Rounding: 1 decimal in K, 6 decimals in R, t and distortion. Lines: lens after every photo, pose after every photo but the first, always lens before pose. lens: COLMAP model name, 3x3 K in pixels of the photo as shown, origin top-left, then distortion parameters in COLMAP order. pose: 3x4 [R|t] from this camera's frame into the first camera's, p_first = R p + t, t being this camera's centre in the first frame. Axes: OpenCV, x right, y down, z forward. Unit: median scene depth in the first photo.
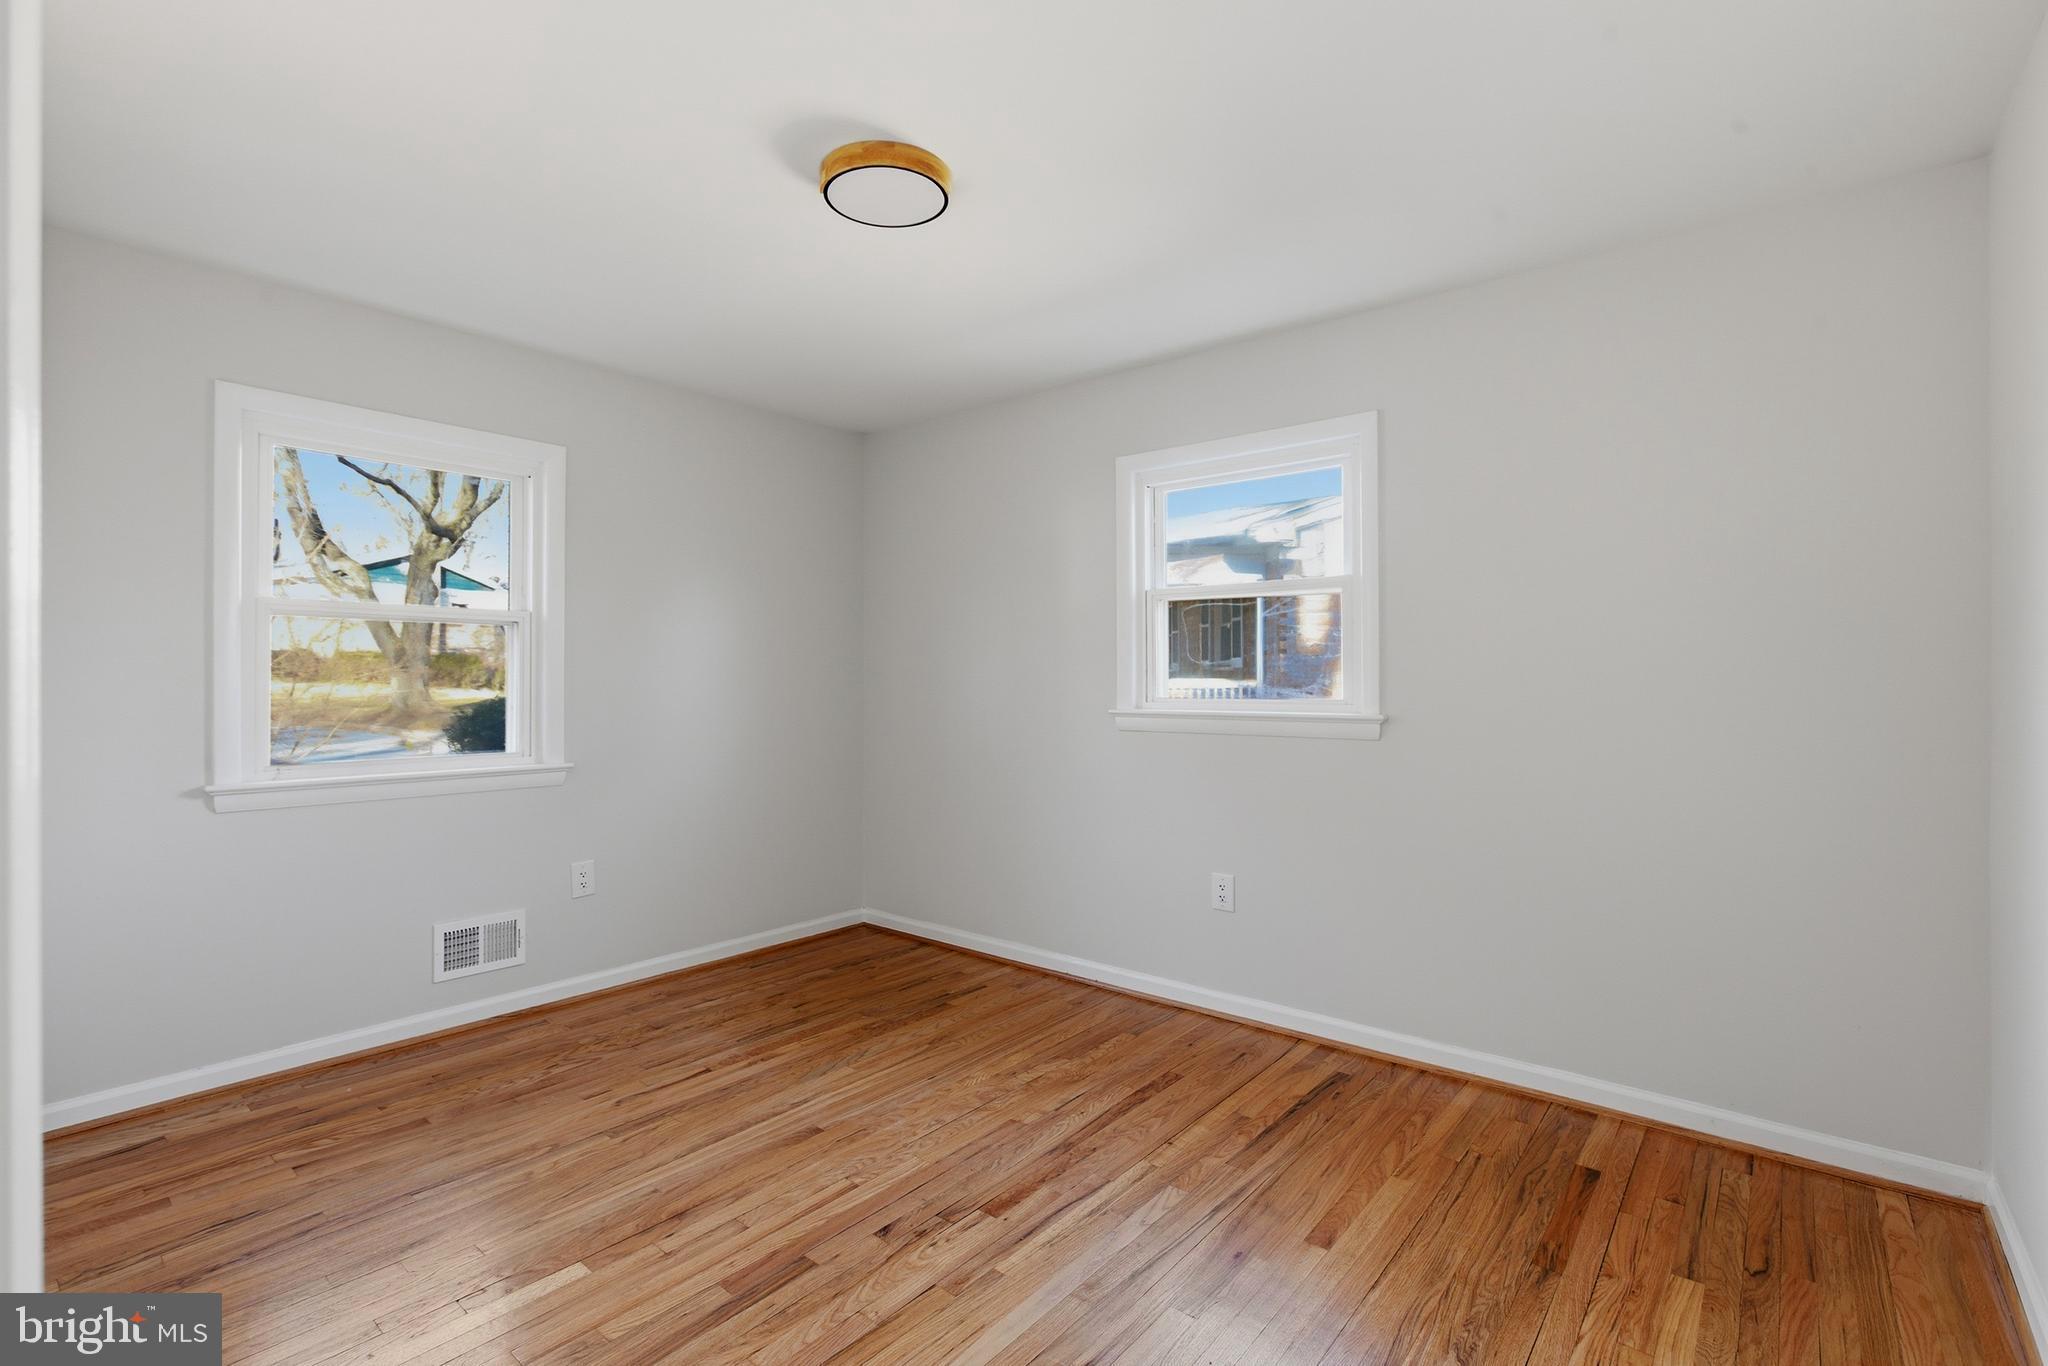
lens RADIAL K [[942.4, 0, 1026.4], [0, 942.4, 672.1], [0, 0, 1]] dist [-0.003974, 0.003917]
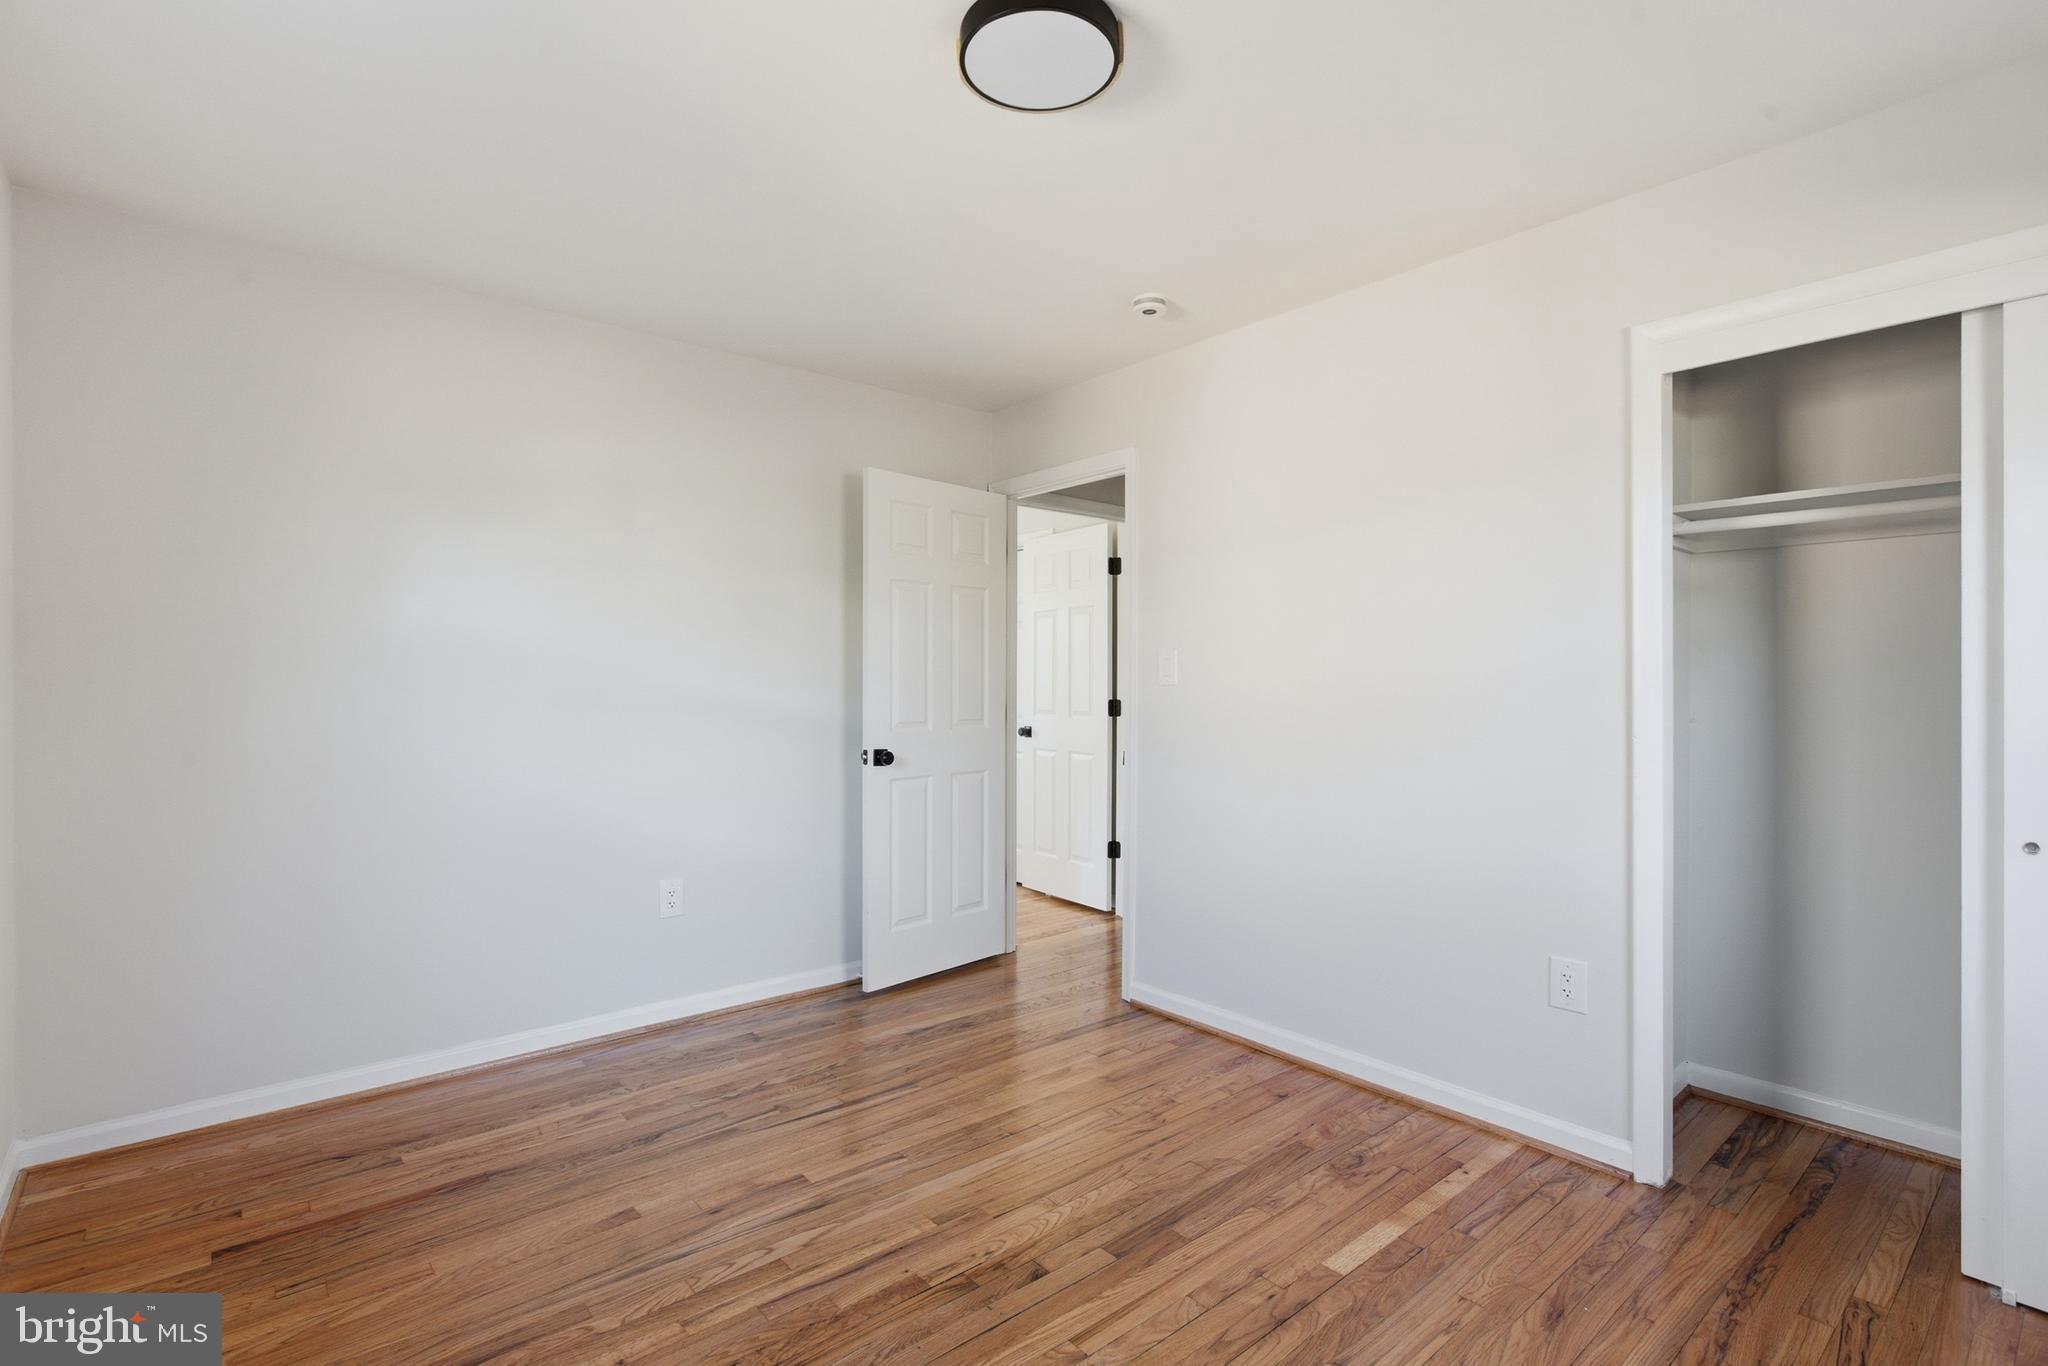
lens RADIAL K [[942.4, 0, 1014.6], [0, 942.4, 689.5], [0, 0, 1]] dist [-0.003974, 0.003917]
pose [[-0.983127, -0.005288, 0.182845, -0.294429], [-0.003852, 0.999959, 0.008209, 0.007613], [-0.182881, 0.007366, -0.983107, 1.905064]]
